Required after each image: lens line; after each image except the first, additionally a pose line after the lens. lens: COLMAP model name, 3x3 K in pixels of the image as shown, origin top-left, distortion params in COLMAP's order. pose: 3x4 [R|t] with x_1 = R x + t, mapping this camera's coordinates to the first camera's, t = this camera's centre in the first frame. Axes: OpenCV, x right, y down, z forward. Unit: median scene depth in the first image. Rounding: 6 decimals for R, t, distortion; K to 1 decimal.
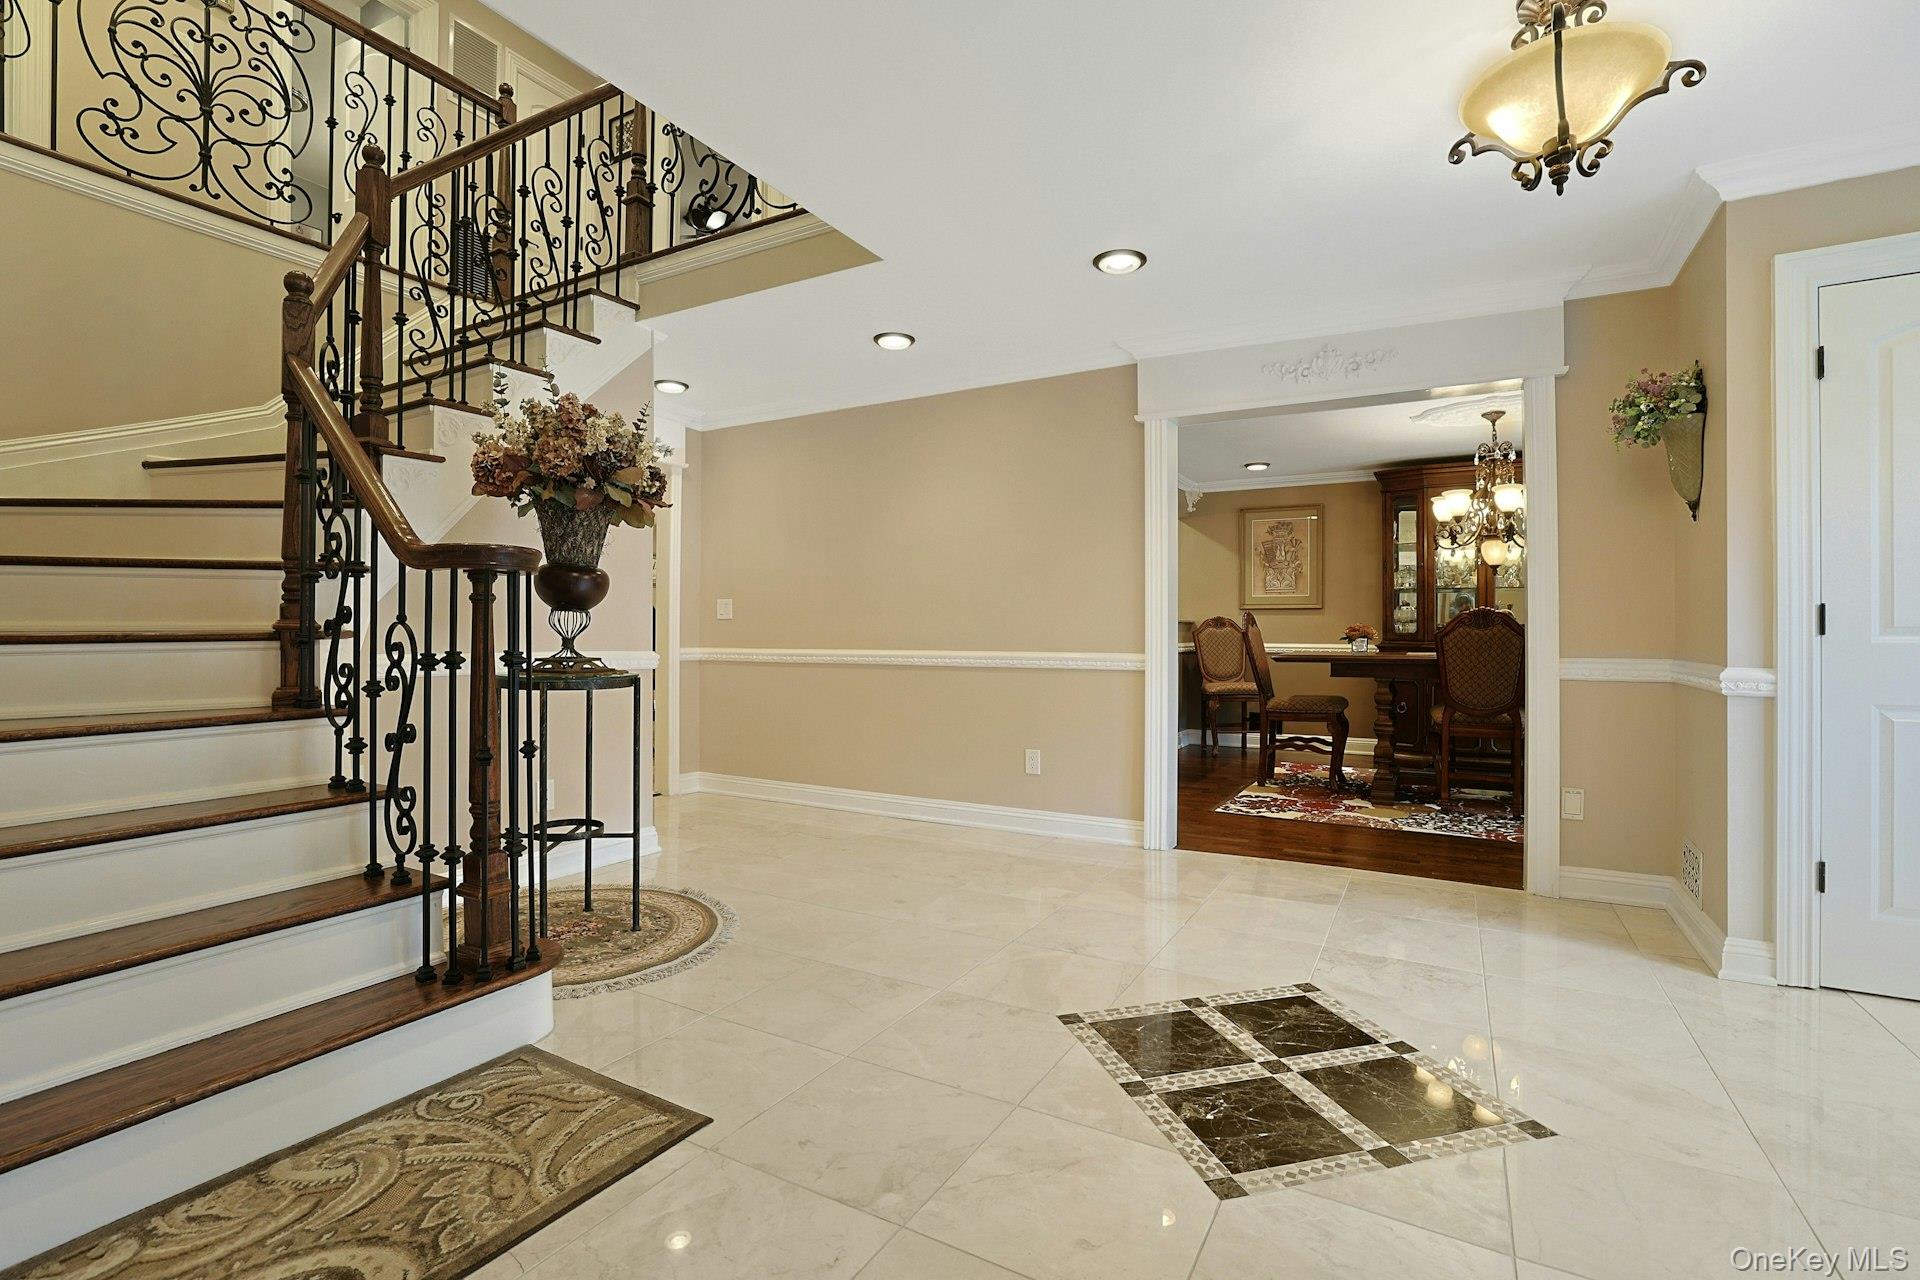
lens RADIAL K [[880.5, 0, 954.6], [0, 880.5, 635.2], [0, 0, 1]] dist [-0.033197, 0.005525]
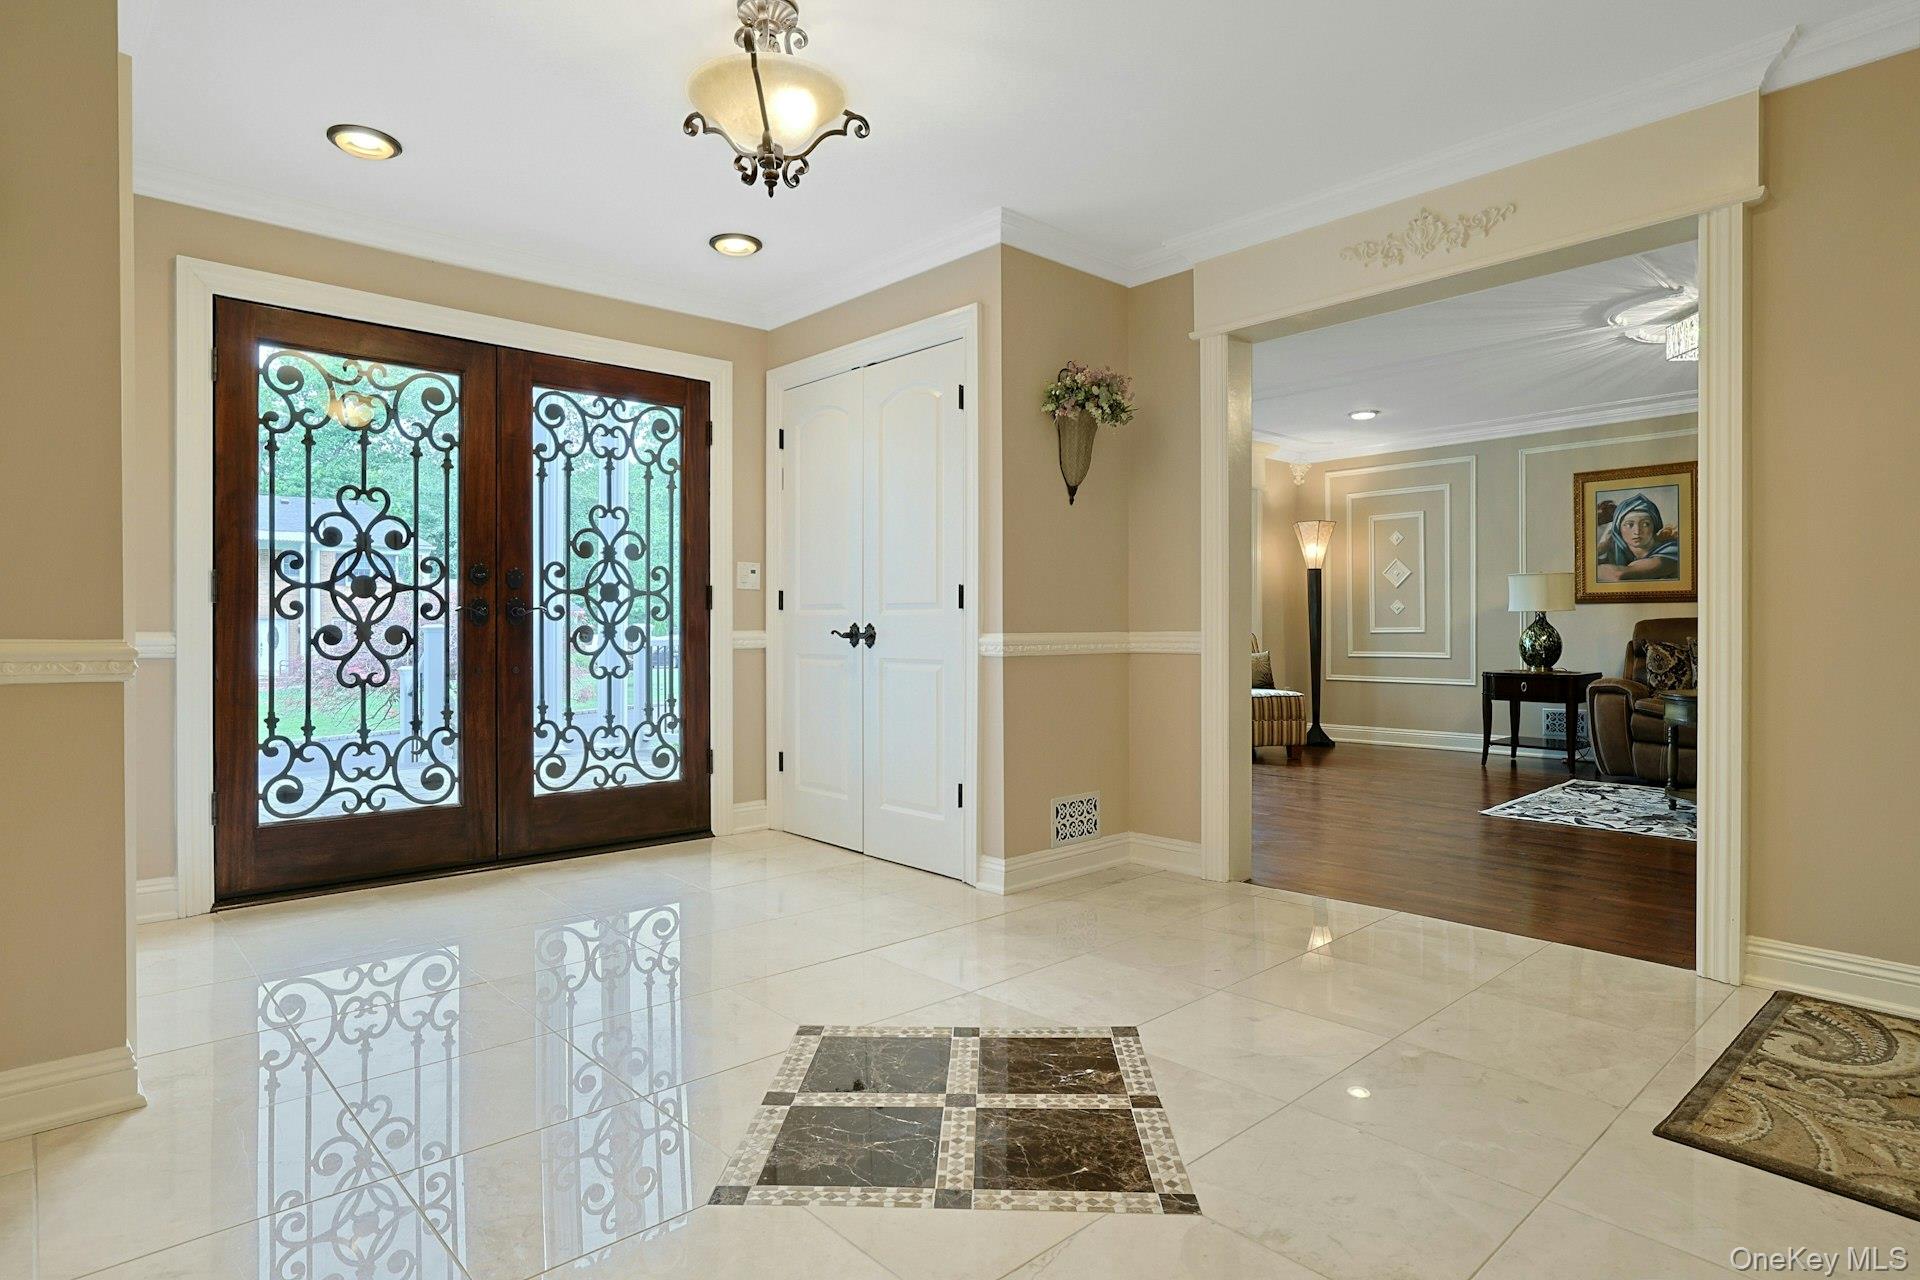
lens RADIAL K [[1034.5, 0, 931.5], [0, 1034.5, 631.5], [0, 0, 1]] dist [-0.031474, 0.016835]
pose [[-0.945558, -0.002877, 0.325440, 0.077330], [-0.001115, 0.999984, 0.005603, 0.037627], [-0.325451, 0.004935, -0.945546, 2.092926]]
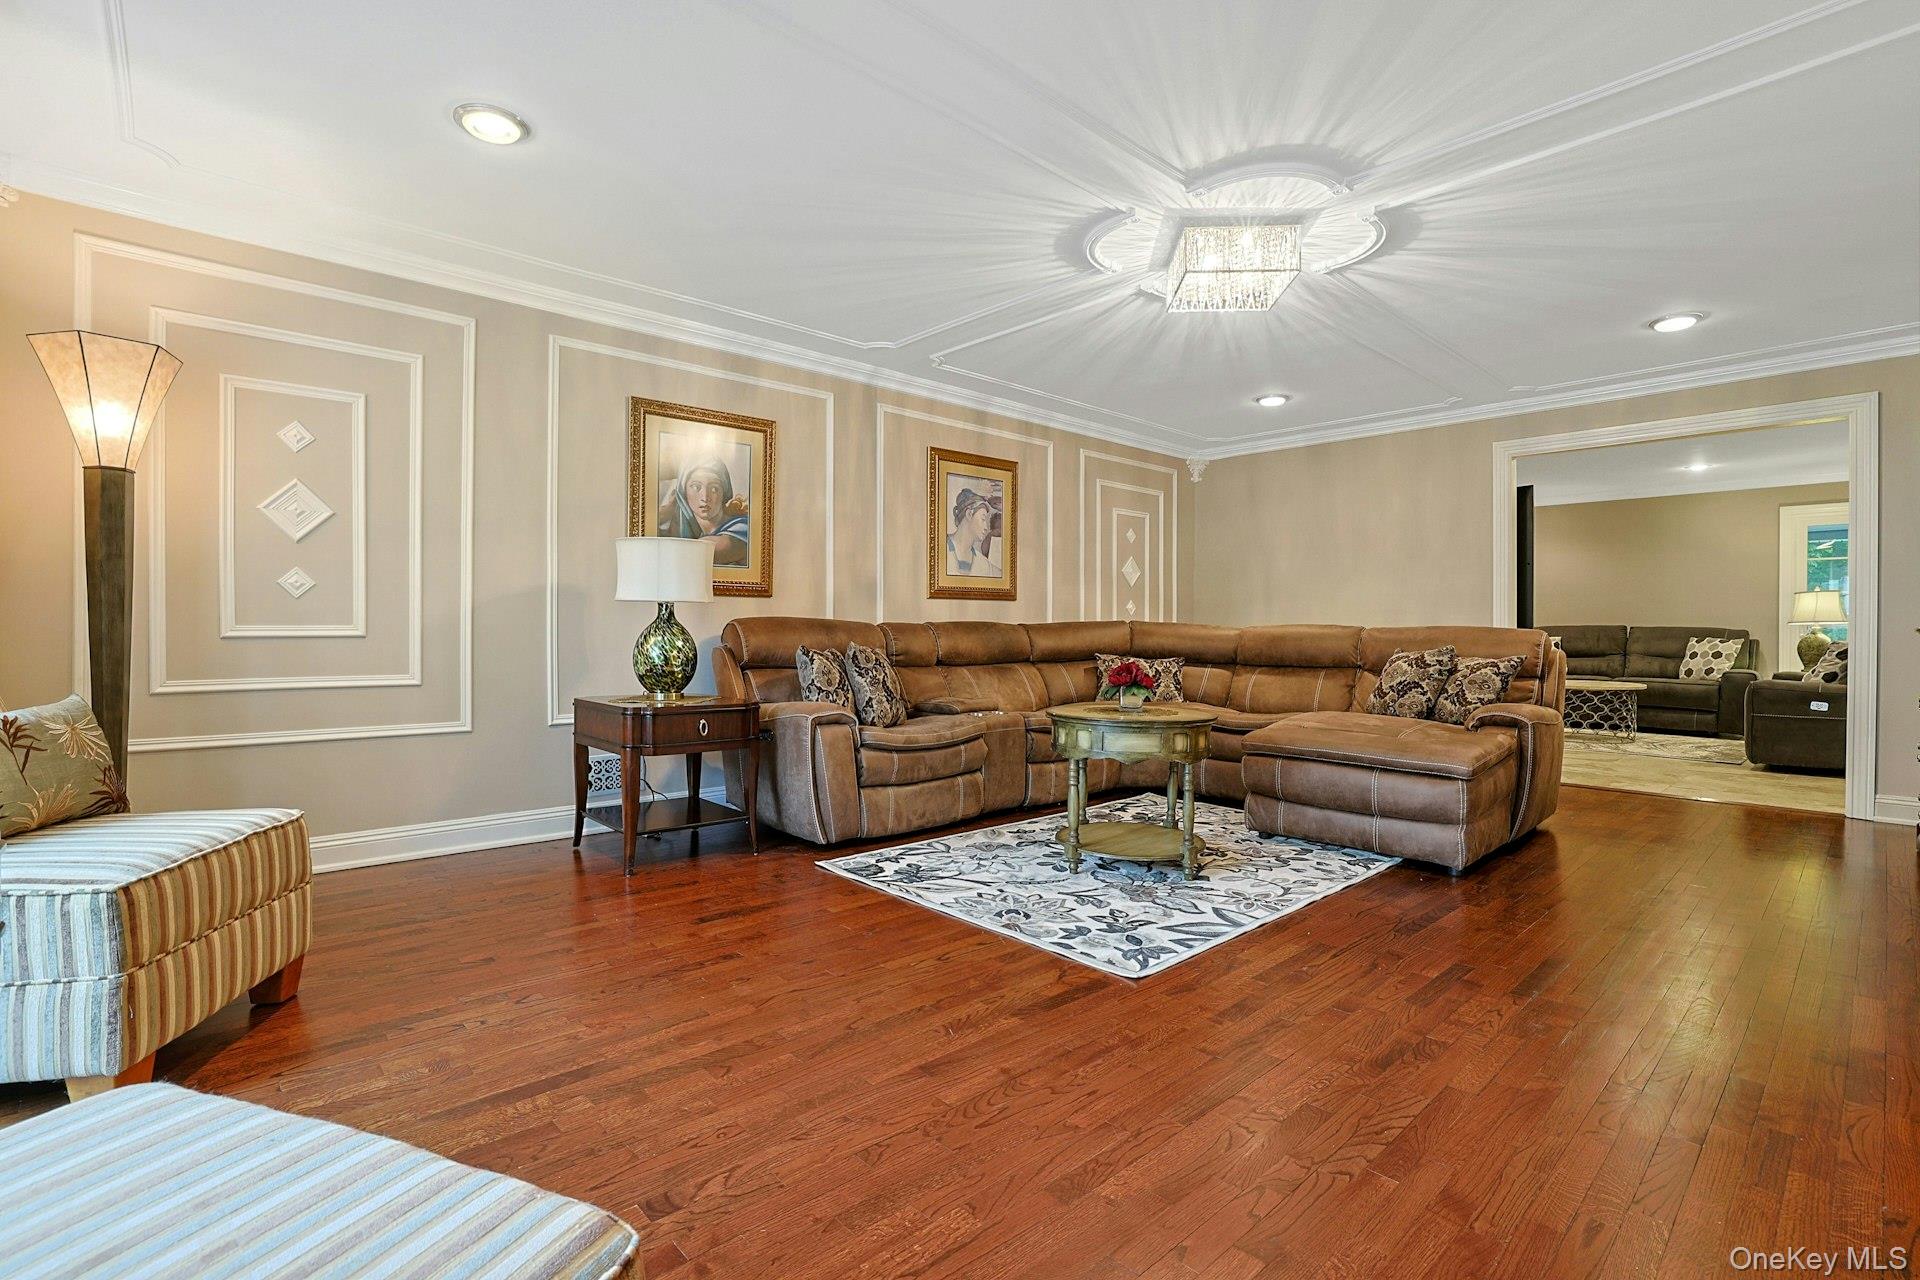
lens RADIAL K [[880.5, 0, 930.8], [0, 880.5, 631.0], [0, 0, 1]] dist [-0.033197, 0.005525]
pose [[-0.312032, -0.007399, -0.950043, 0.850315], [-0.009075, 0.999947, -0.004807, 0.051004], [0.950028, 0.007121, -0.312083, -0.816774]]
